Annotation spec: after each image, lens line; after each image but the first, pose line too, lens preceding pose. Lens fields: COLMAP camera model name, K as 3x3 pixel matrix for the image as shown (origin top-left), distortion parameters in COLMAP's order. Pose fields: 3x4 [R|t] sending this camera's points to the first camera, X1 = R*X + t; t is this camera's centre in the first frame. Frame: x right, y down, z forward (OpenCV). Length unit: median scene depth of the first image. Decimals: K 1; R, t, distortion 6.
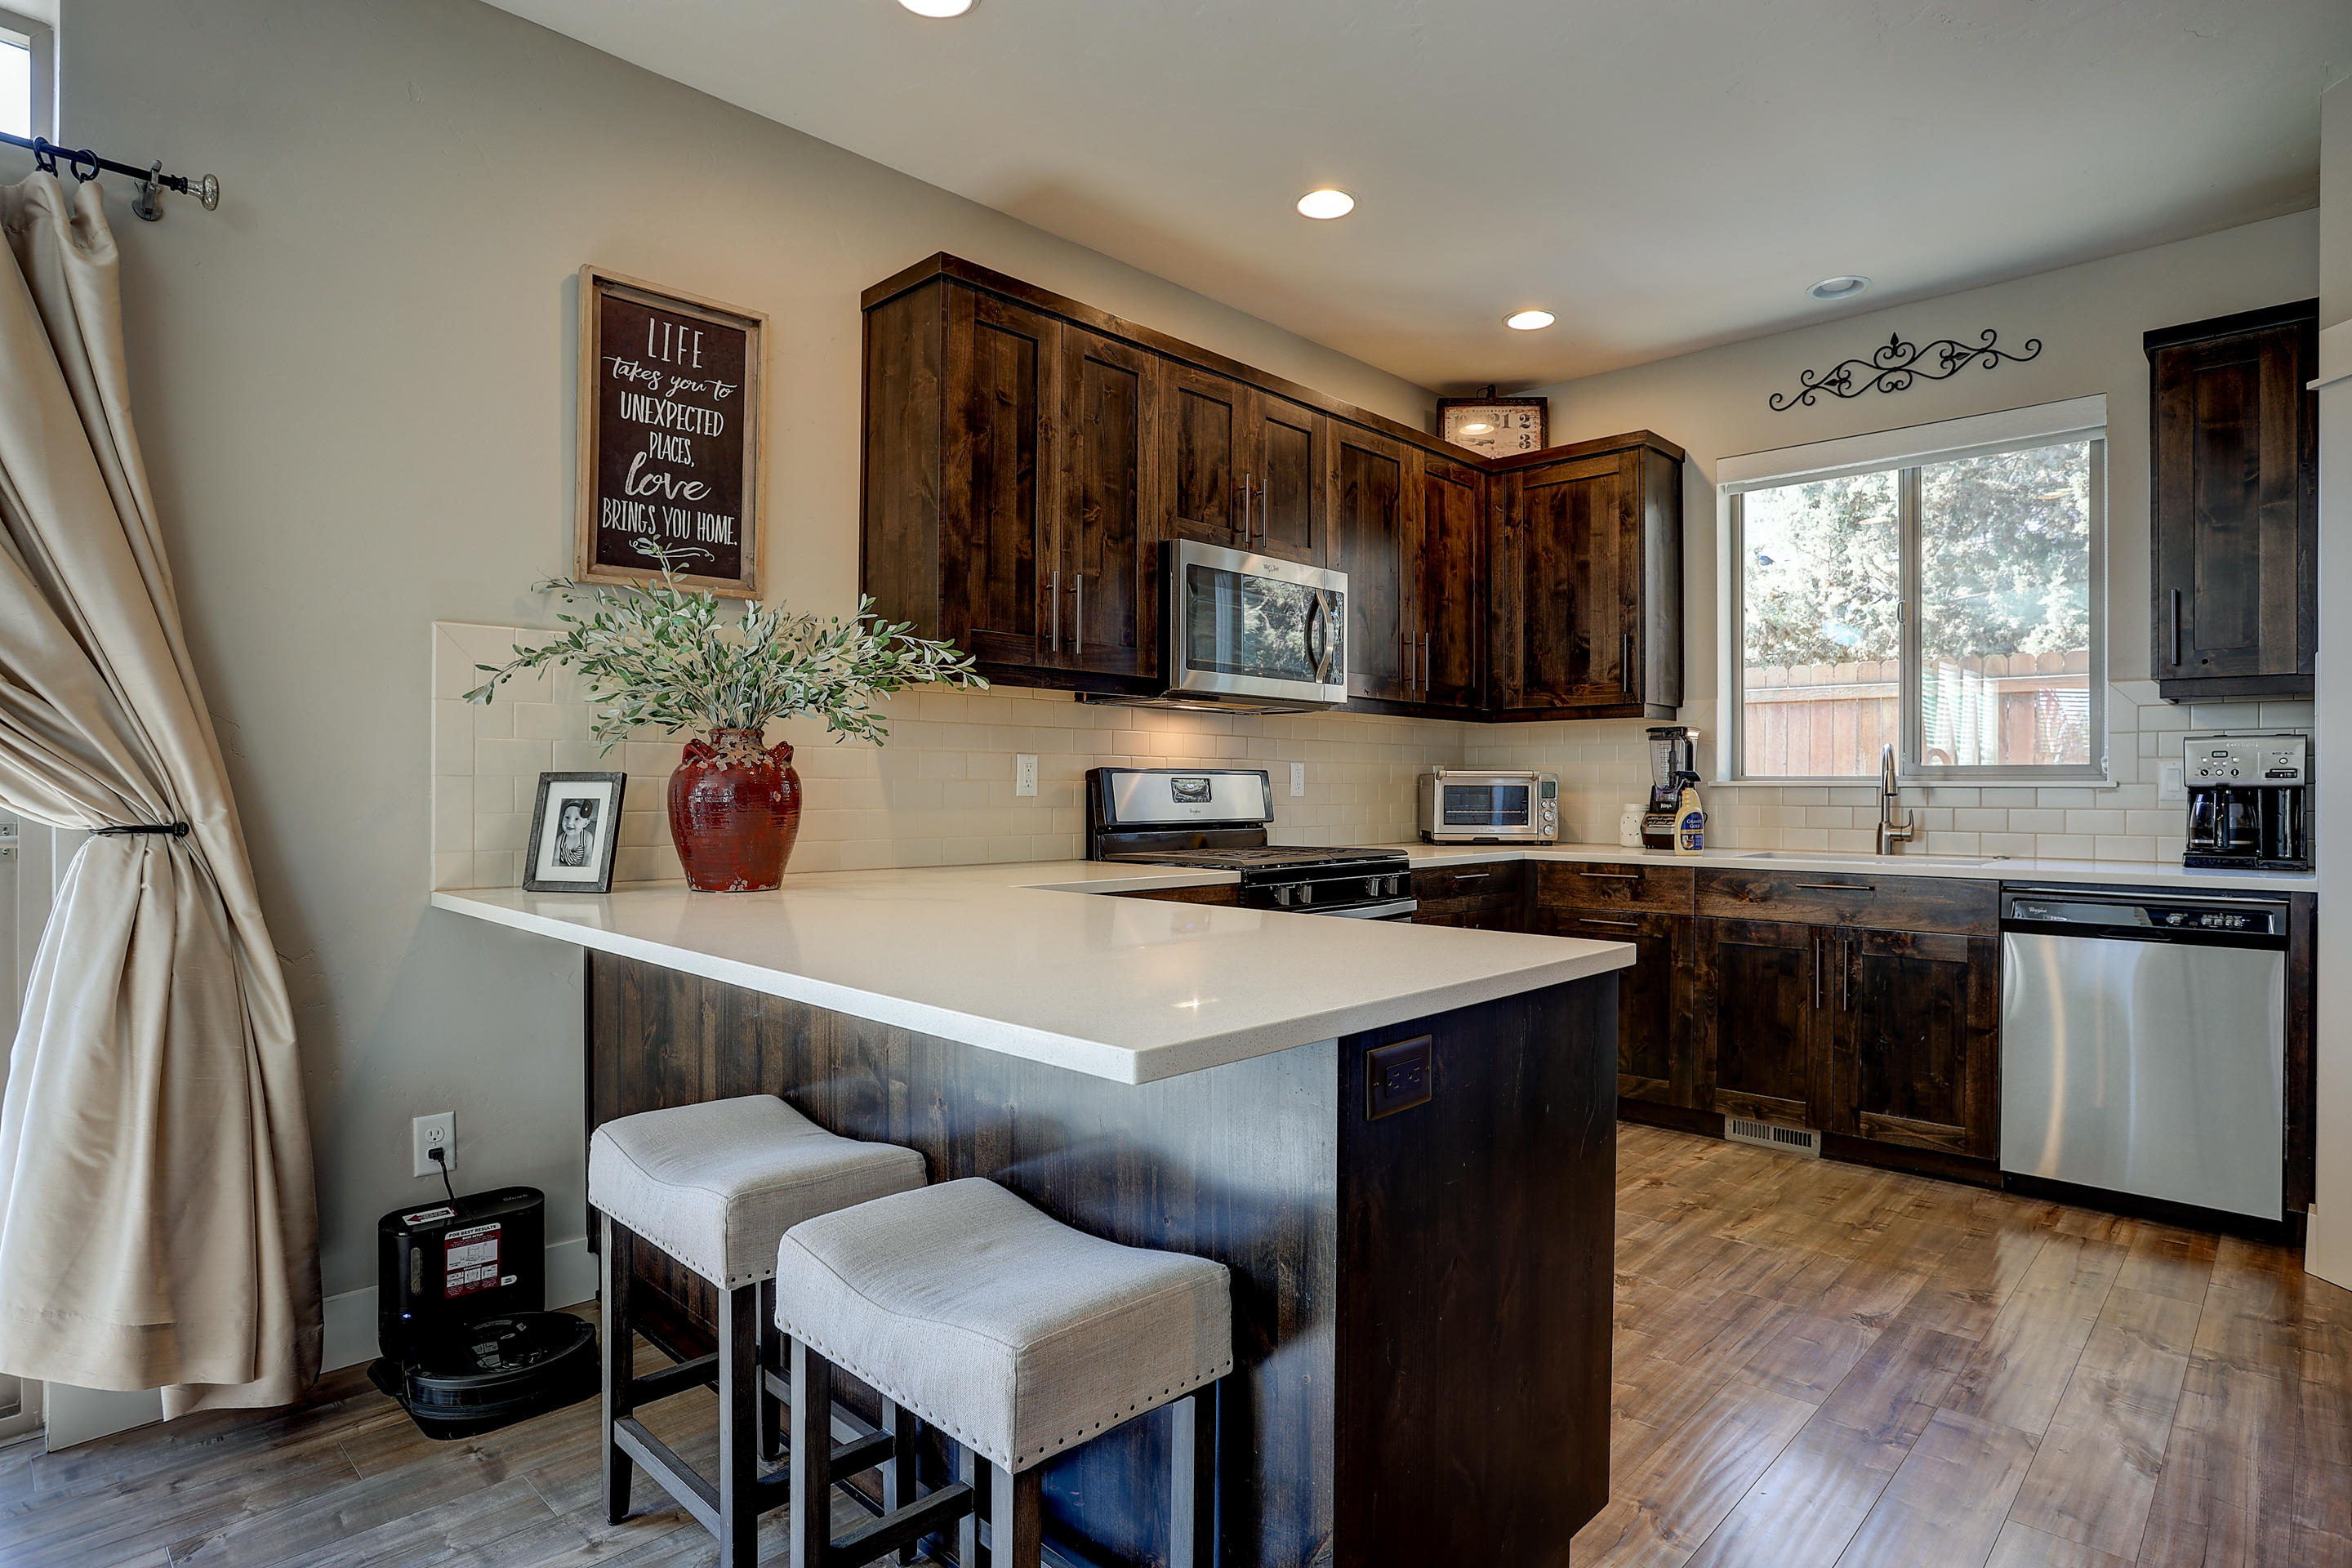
lens RADIAL K [[1263.2, 0, 1173.5], [0, 1263.2, 792.0], [0, 0, 1]] dist [-0.077073, 0.054315]
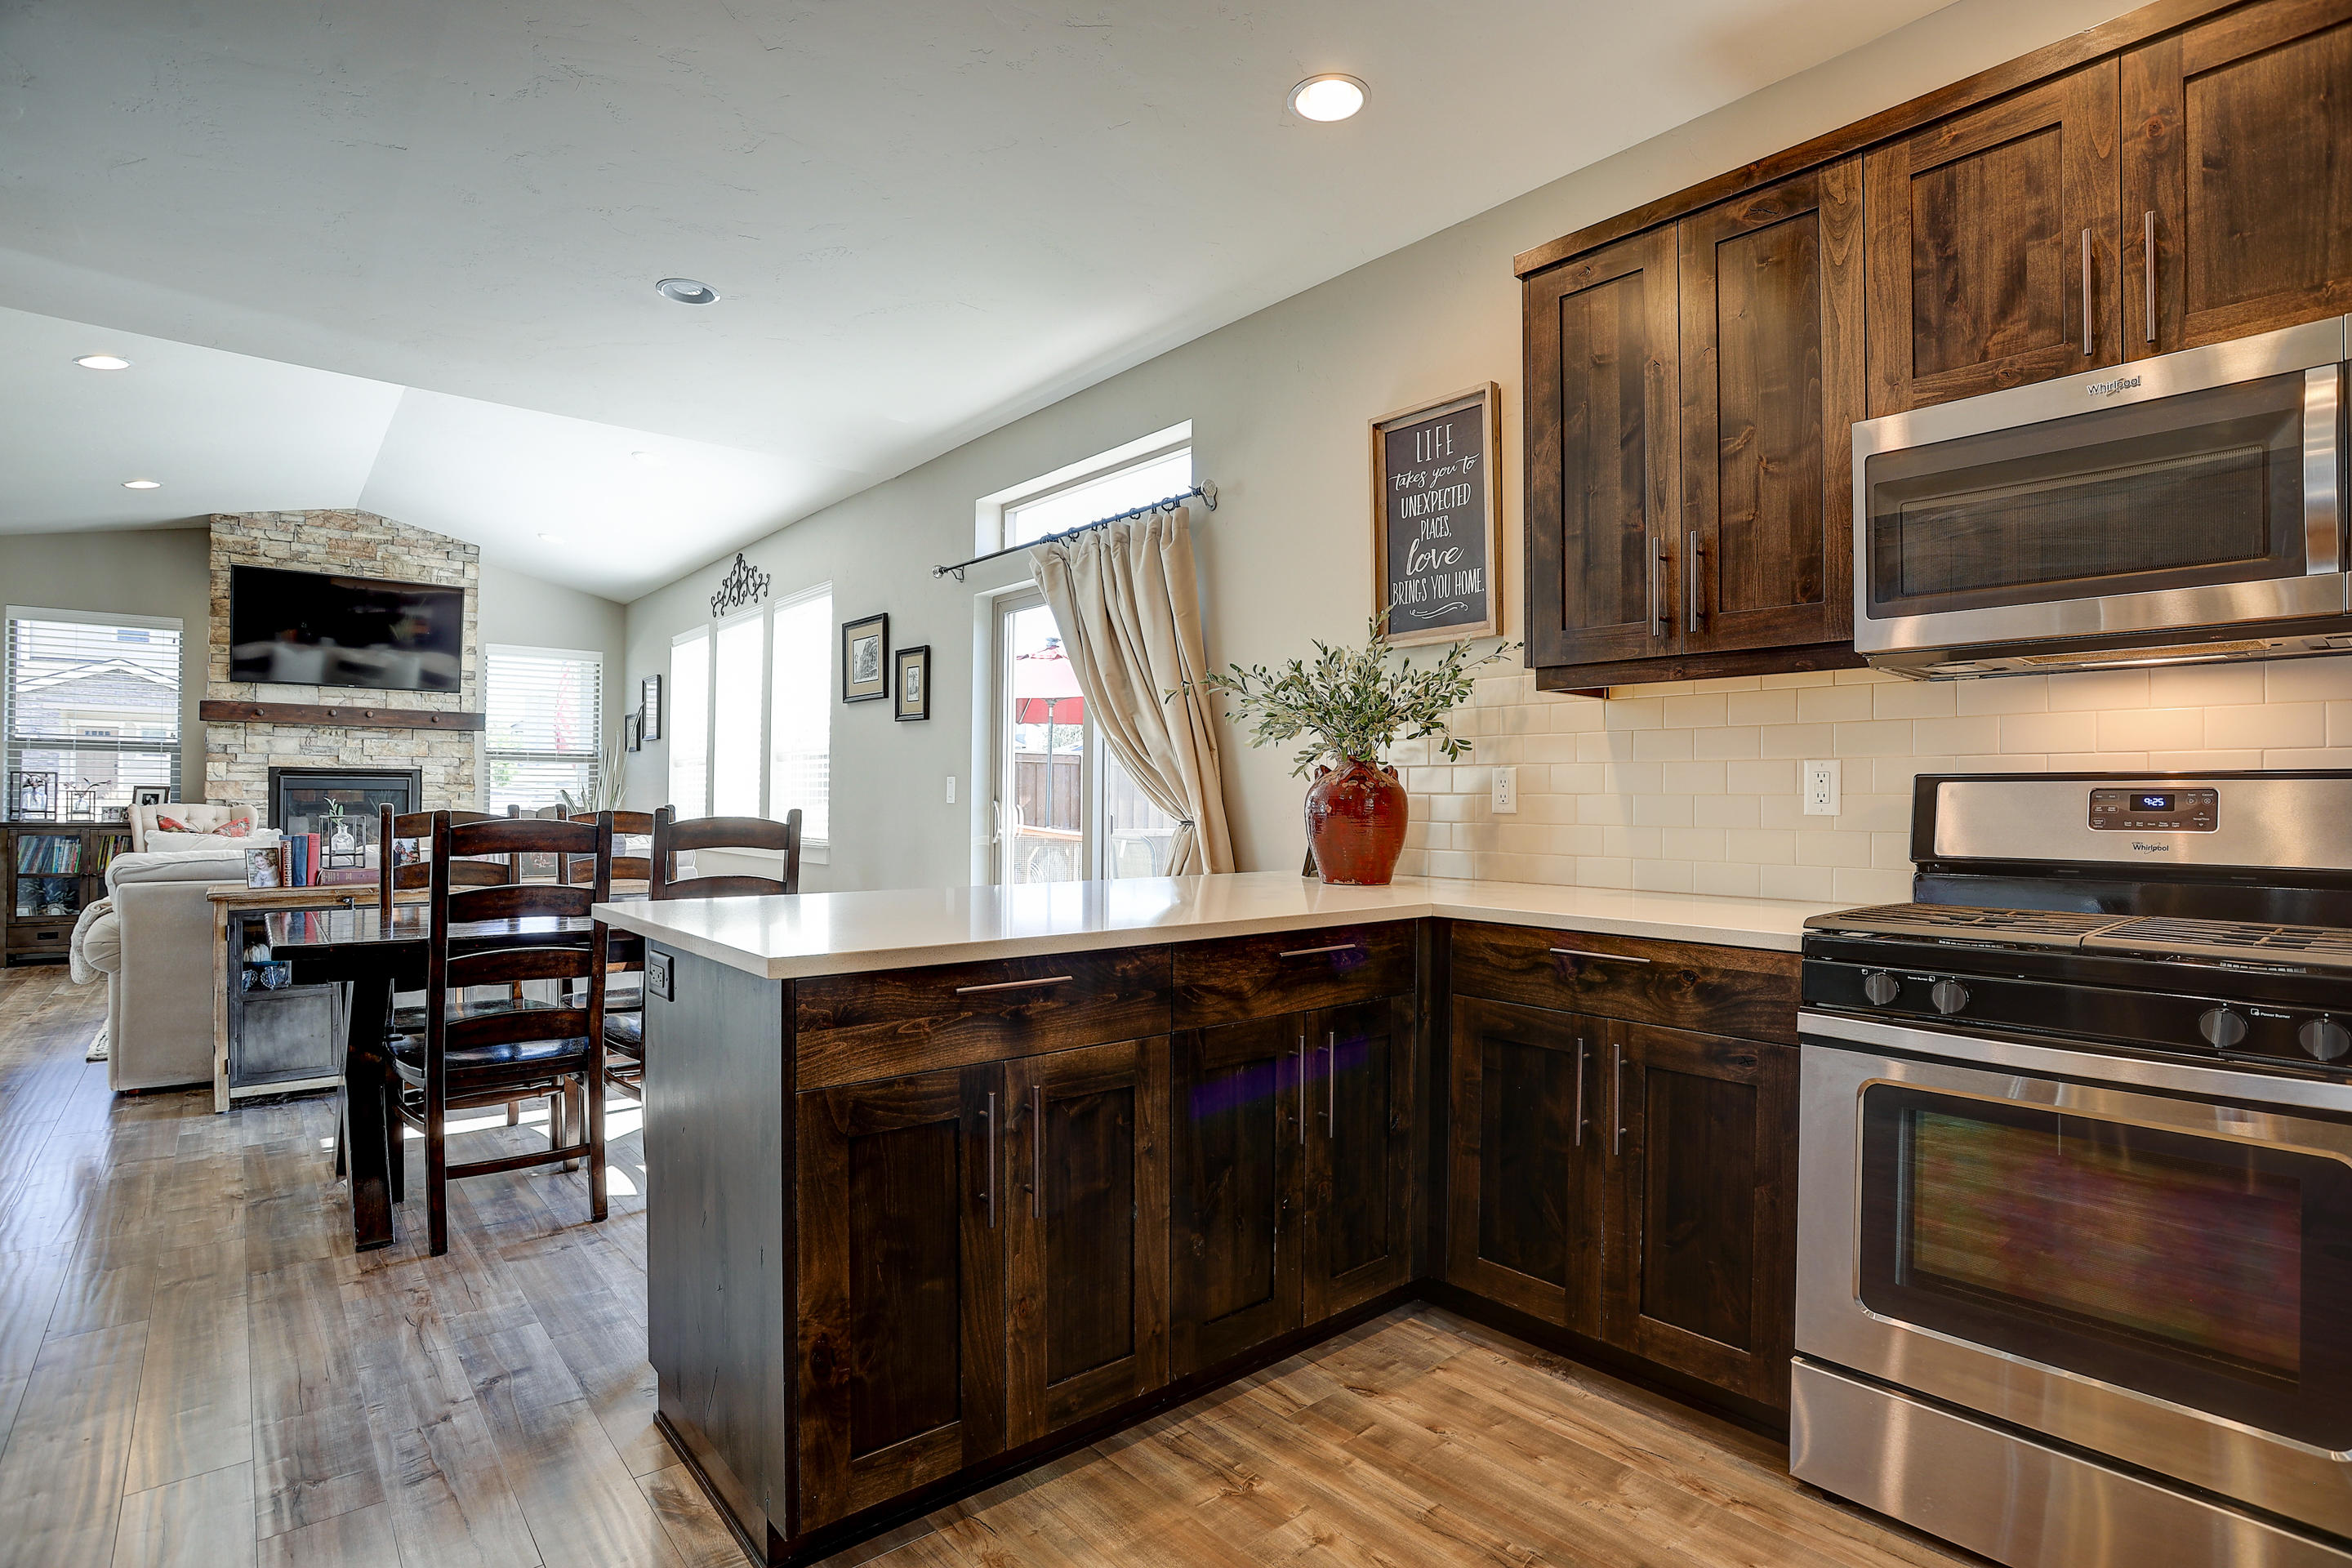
lens RADIAL K [[1145.6, 0, 1182.4], [0, 1145.6, 792.5], [0, 0, 1]] dist [-0.077804, 0.036543]
pose [[-0.092069, -0.011568, -0.995685, 0.541716], [-0.010553, 0.999888, -0.010641, 0.000651], [0.995697, 0.009528, -0.092181, 0.627083]]
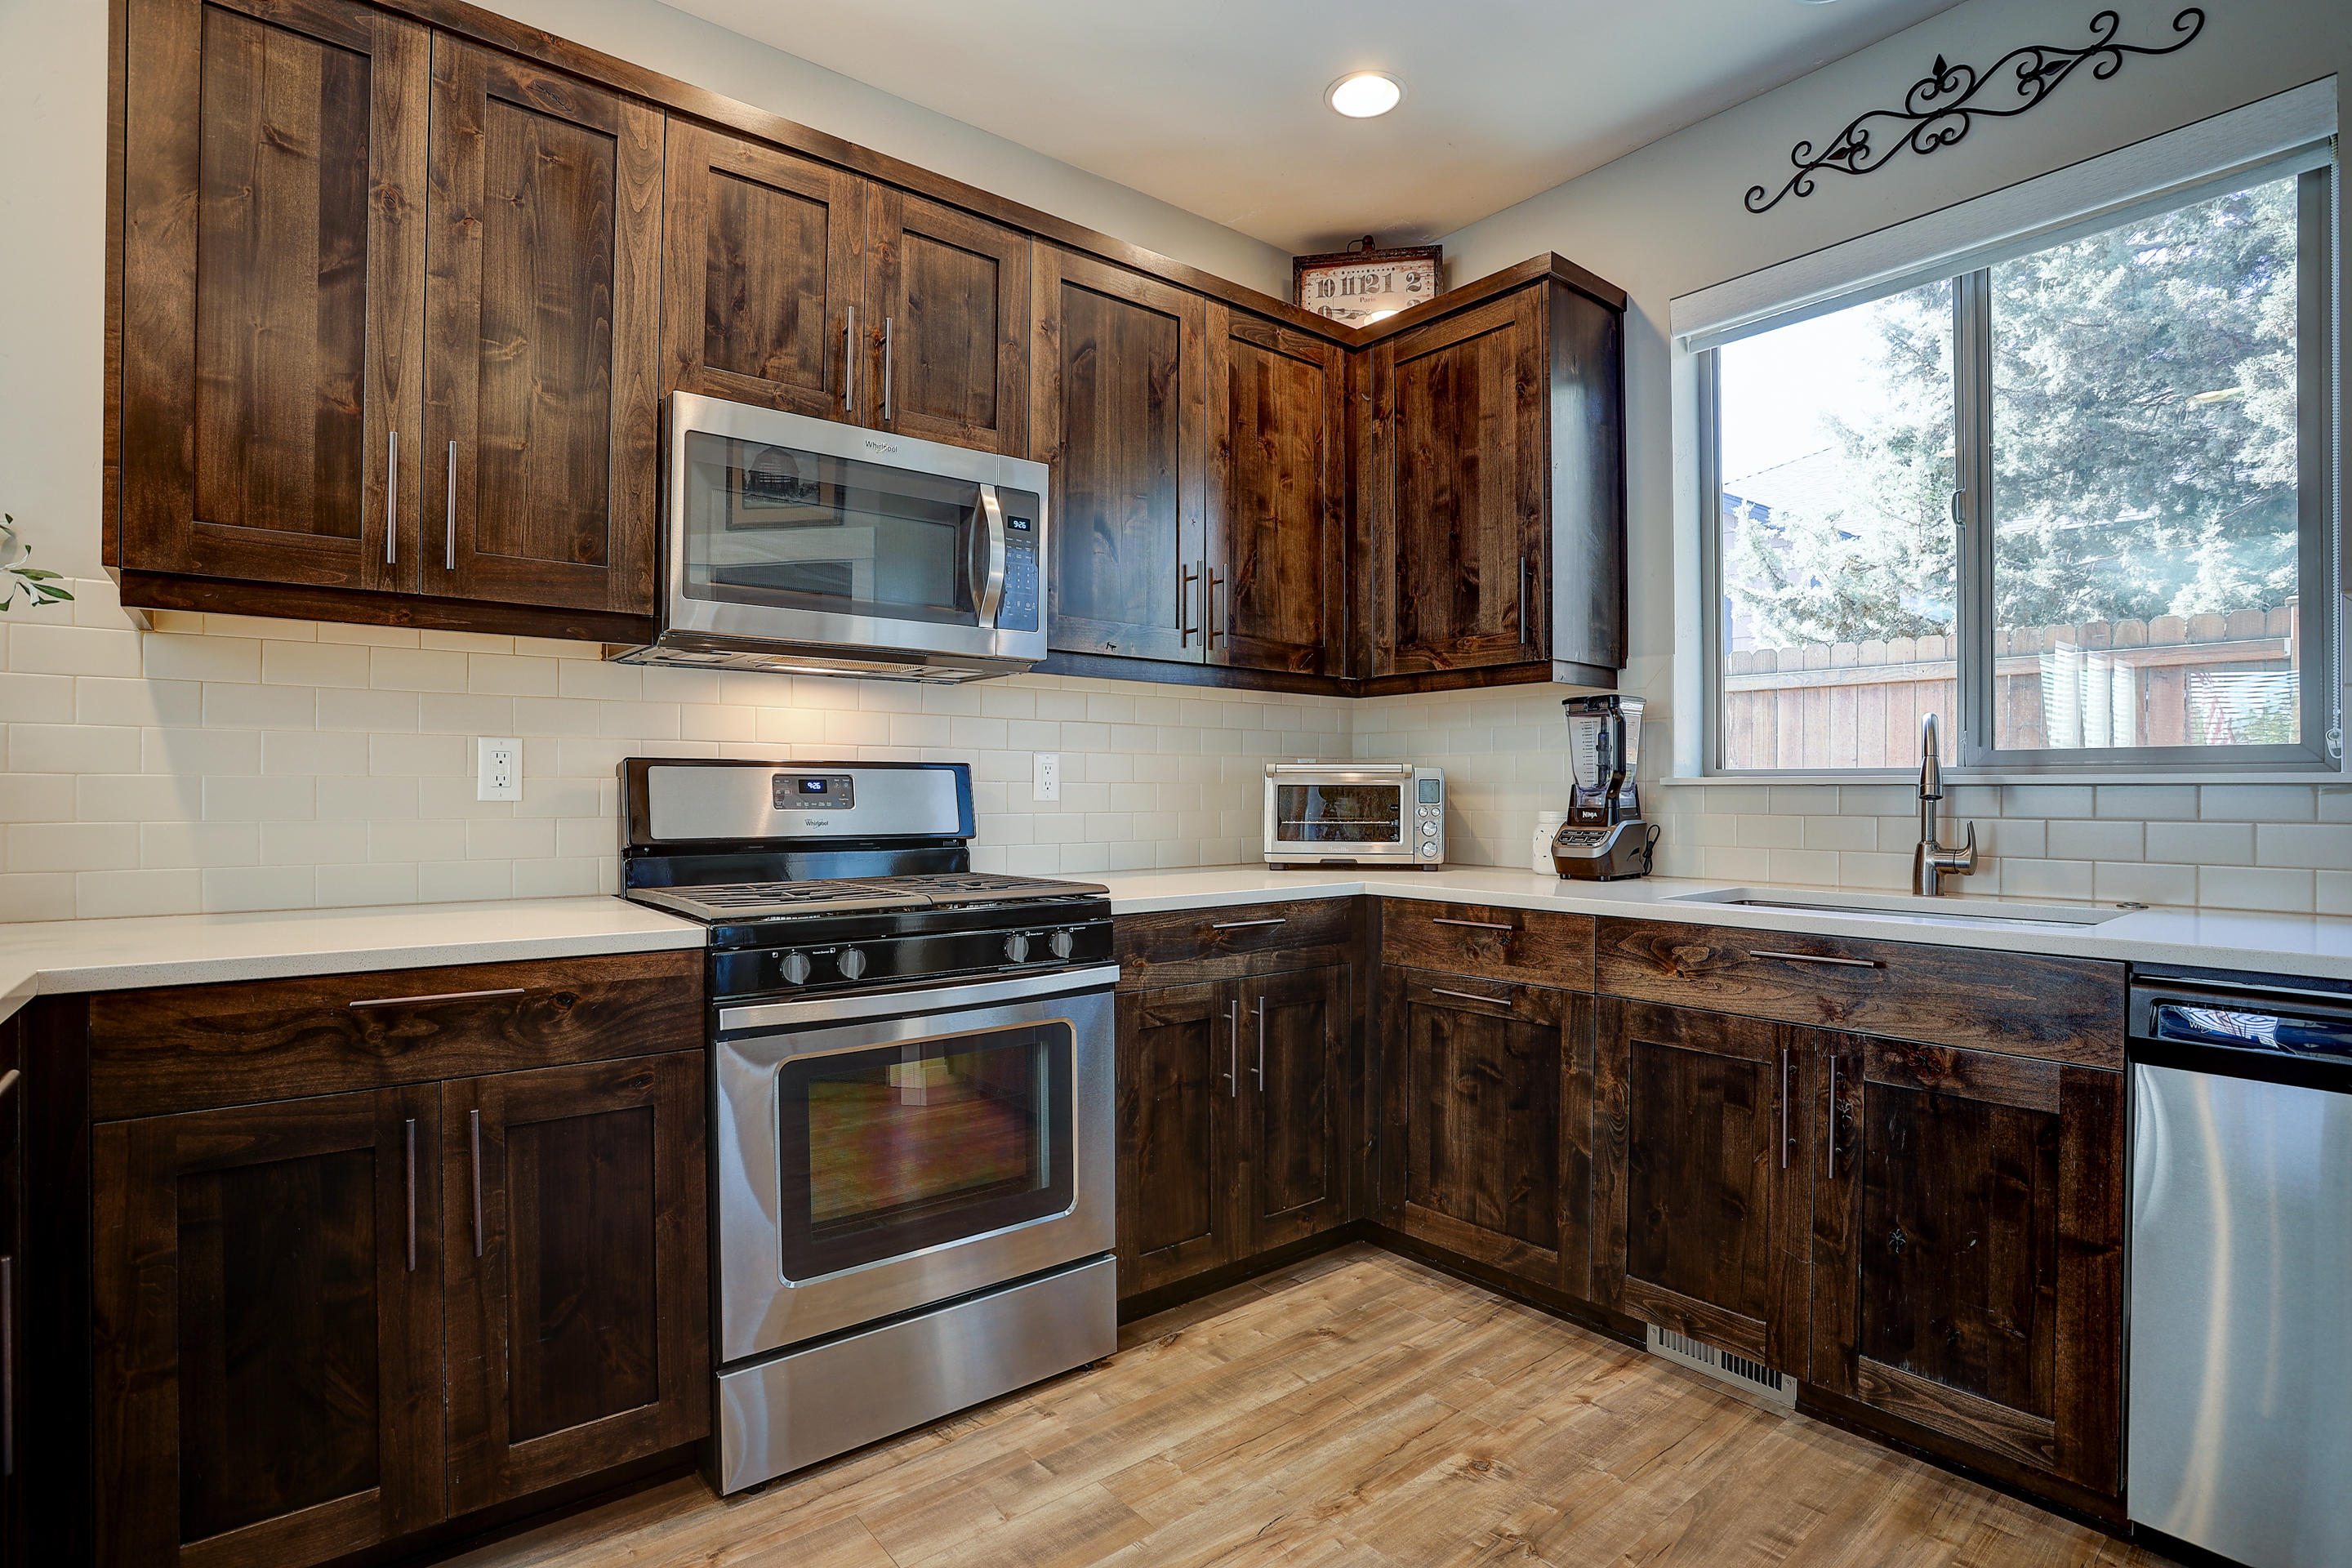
lens RADIAL K [[1145.6, 0, 1182.4], [0, 1145.6, 792.5], [0, 0, 1]] dist [-0.077804, 0.036543]
pose [[0.992228, -0.001705, -0.124425, 0.288824], [0.001360, 0.999995, -0.002861, 0.000896], [0.124429, 0.002670, 0.992225, 0.424348]]
